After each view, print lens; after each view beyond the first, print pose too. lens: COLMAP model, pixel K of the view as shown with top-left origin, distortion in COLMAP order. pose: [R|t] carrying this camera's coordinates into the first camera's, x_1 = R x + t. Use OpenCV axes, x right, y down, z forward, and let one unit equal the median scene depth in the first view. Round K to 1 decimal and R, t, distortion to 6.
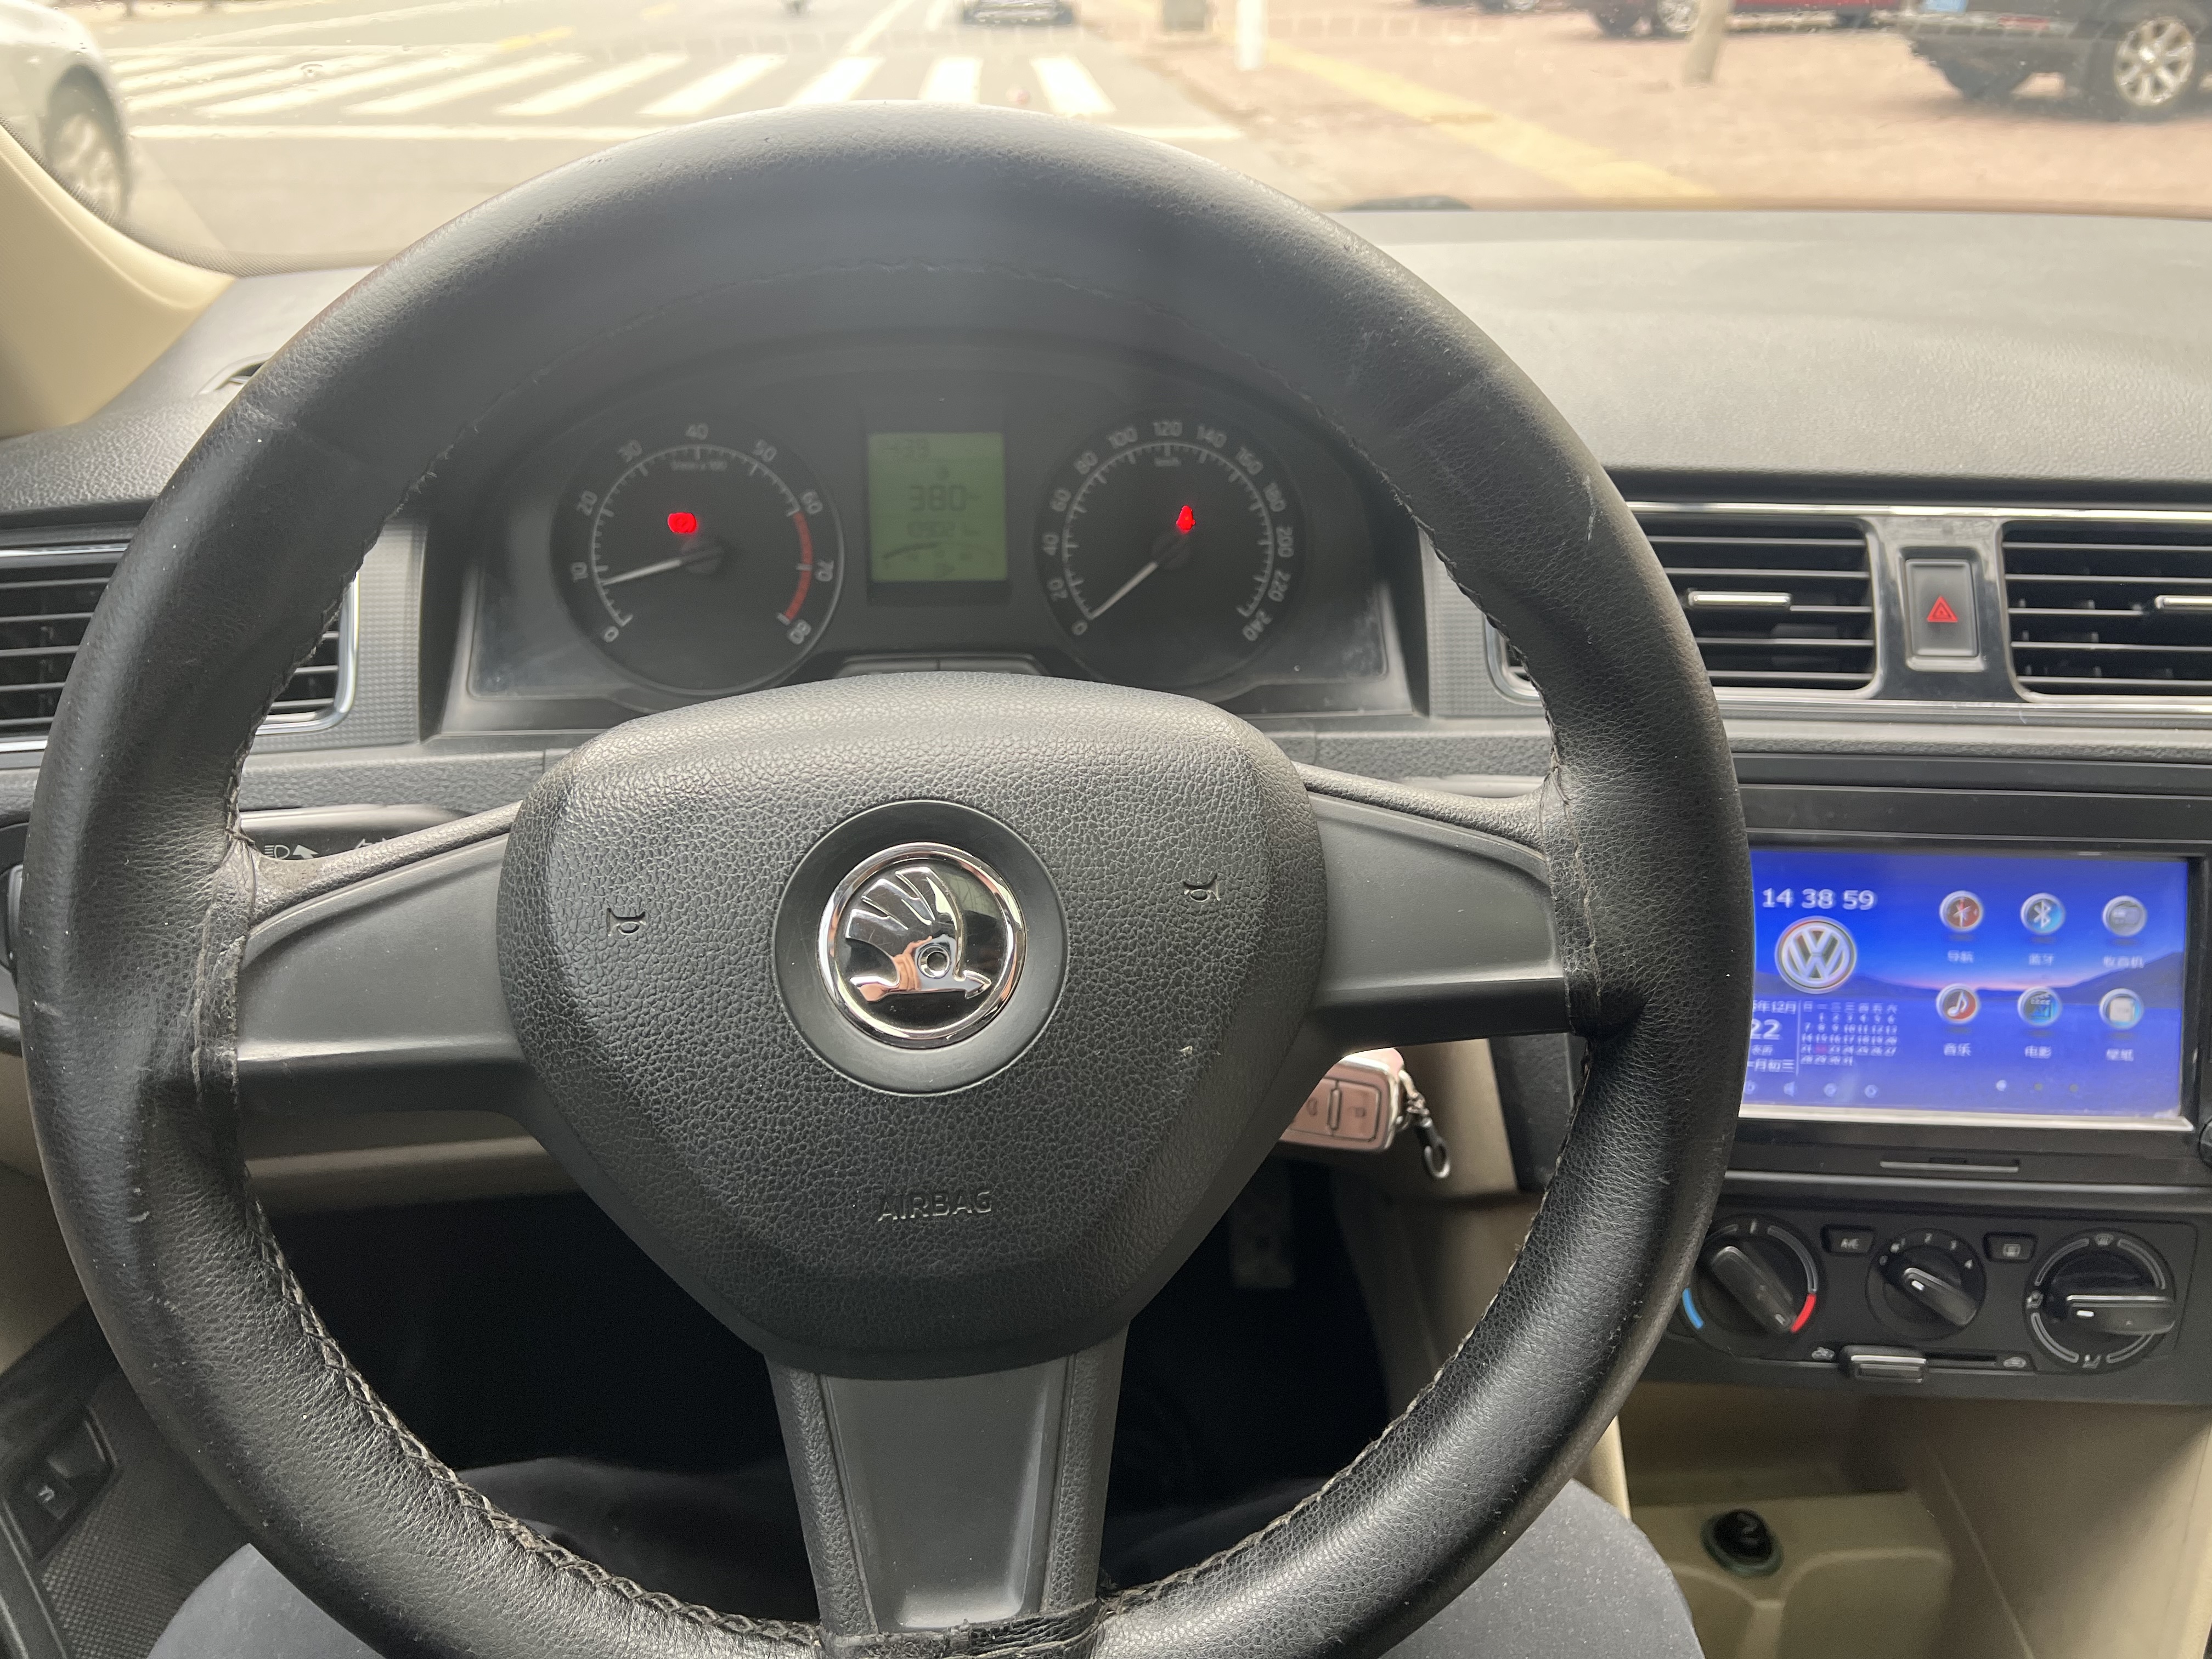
lens RADIAL K [[1702.3, 0, 1101.1], [0, 1702.3, 789.7], [0, 0, 1]] dist [0.074379, -0.172338]
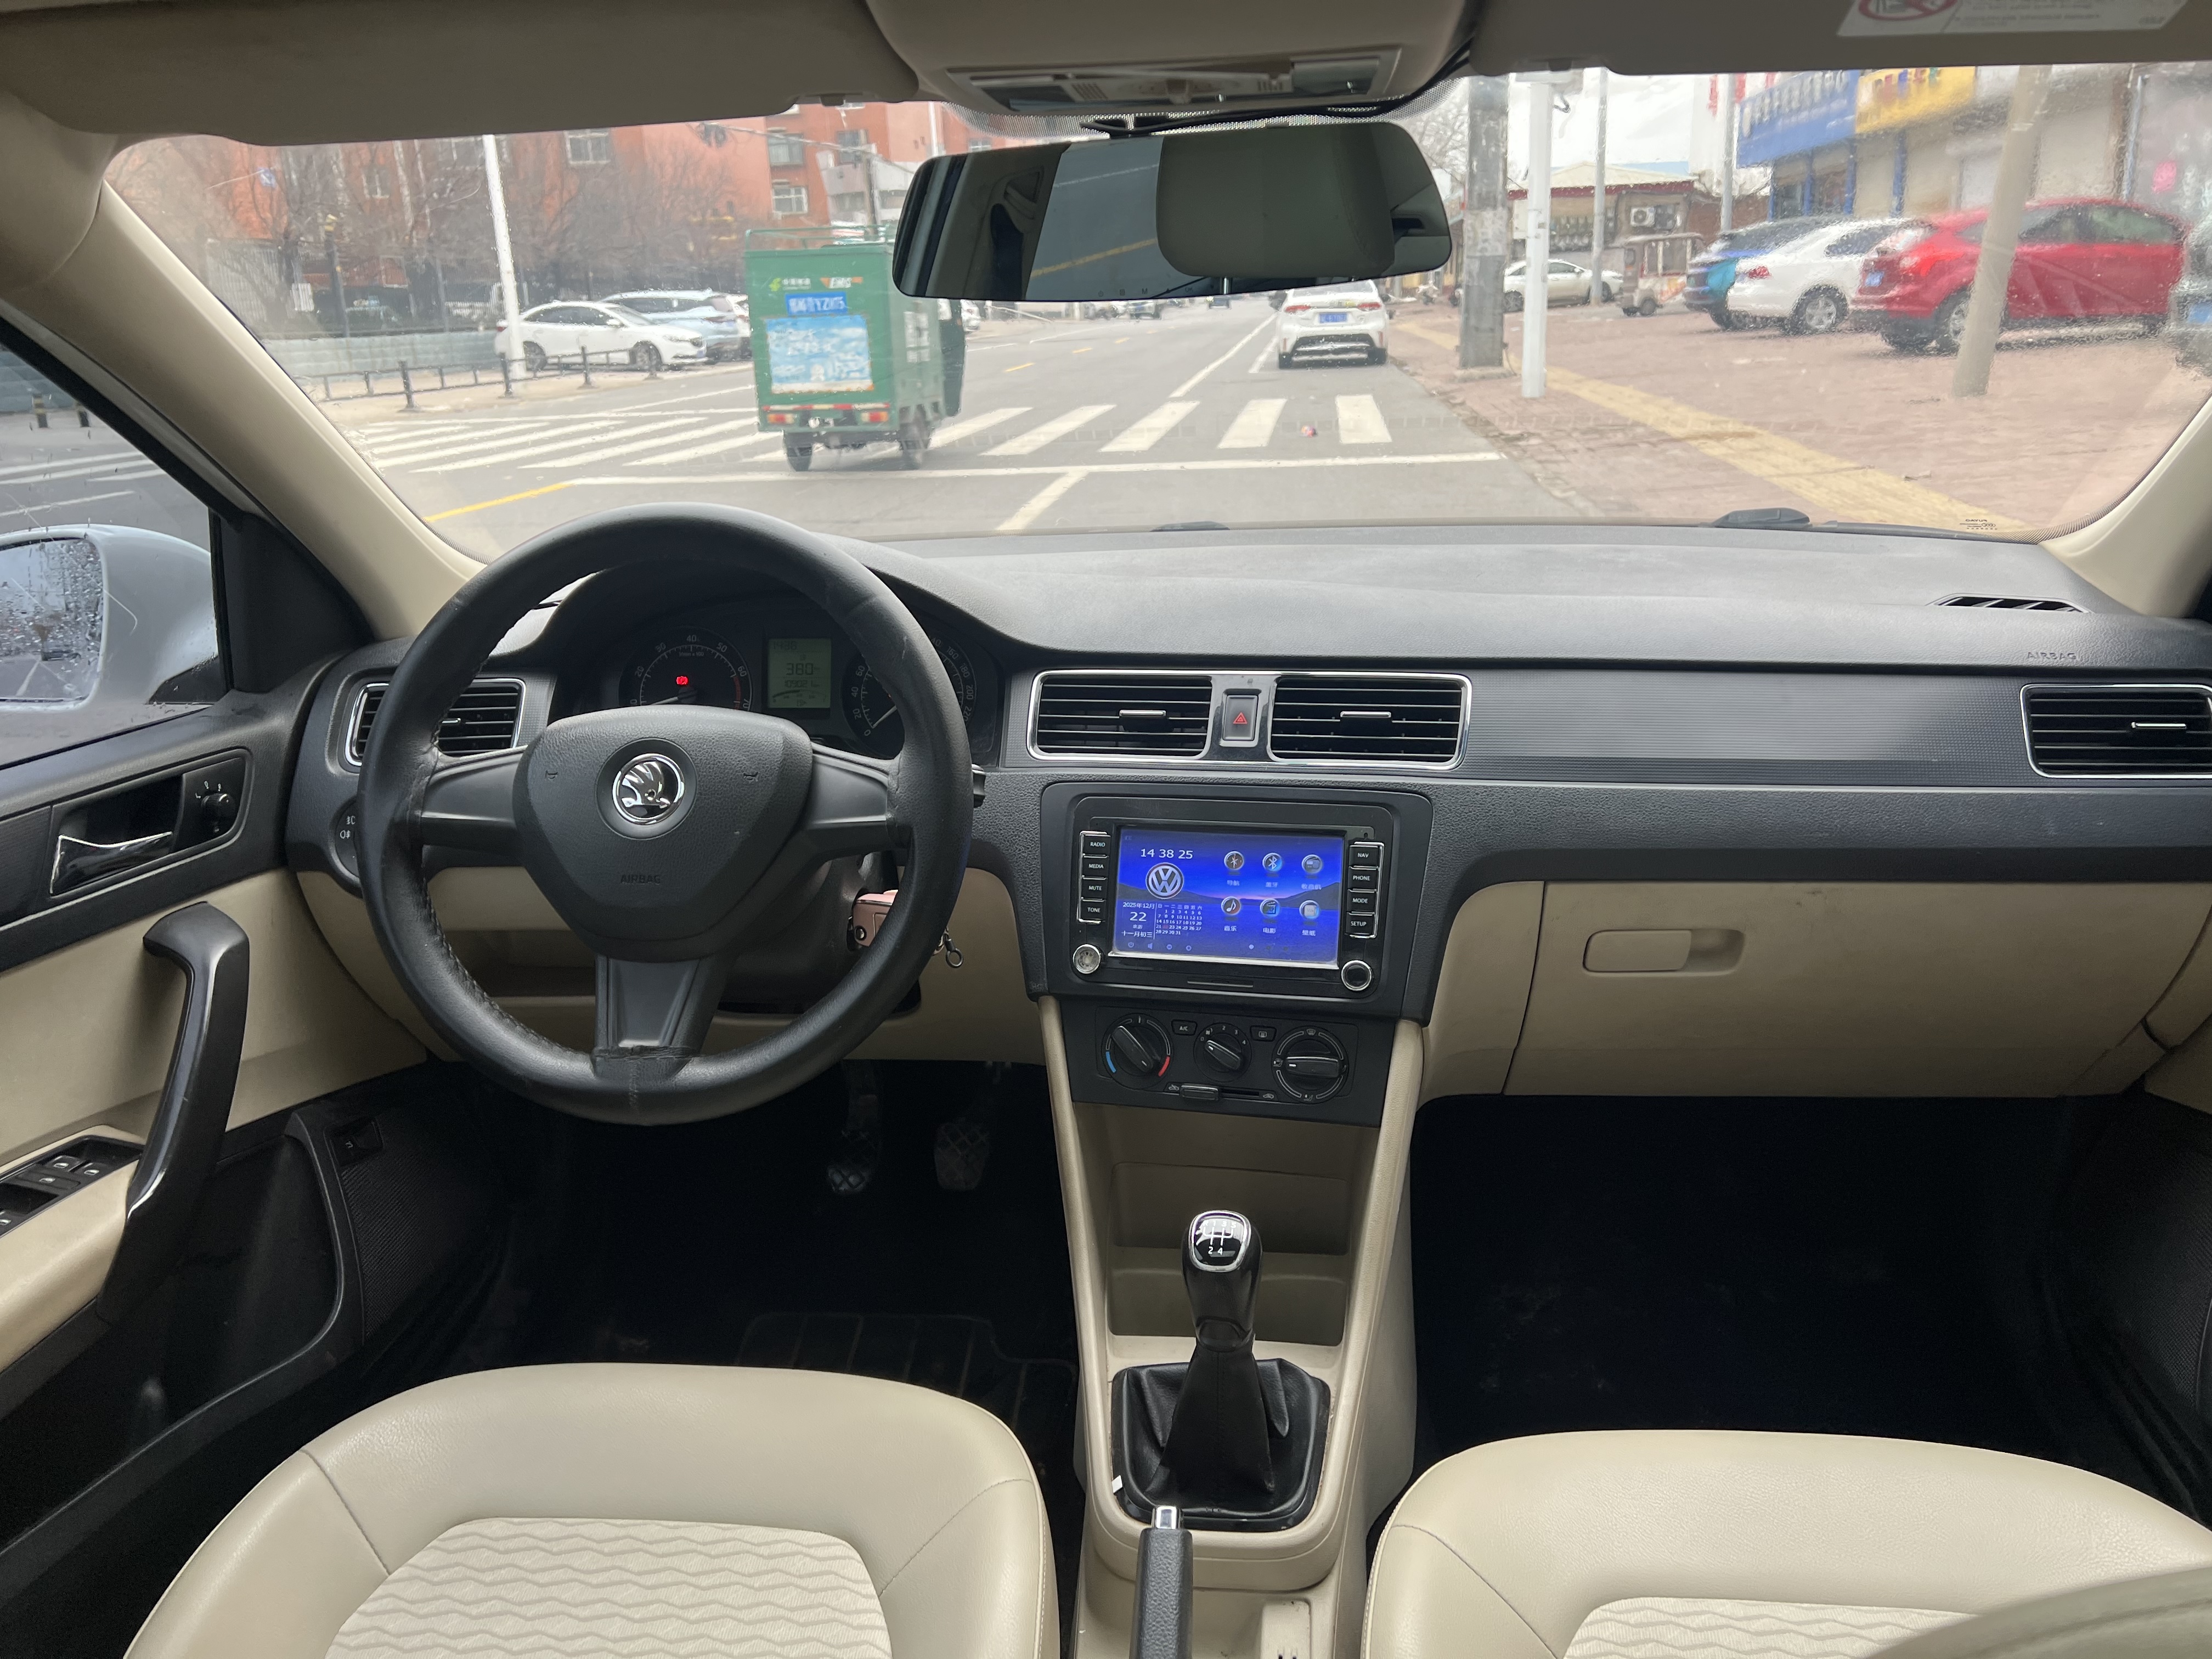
lens RADIAL K [[1702.3, 0, 1101.1], [0, 1702.3, 789.7], [0, 0, 1]] dist [0.074379, -0.172338]
pose [[0.977930, 0.013640, -0.208486, 0.751360], [-0.049182, 0.984854, -0.166263, 0.325292], [0.203061, 0.172848, 0.963789, -0.981733]]
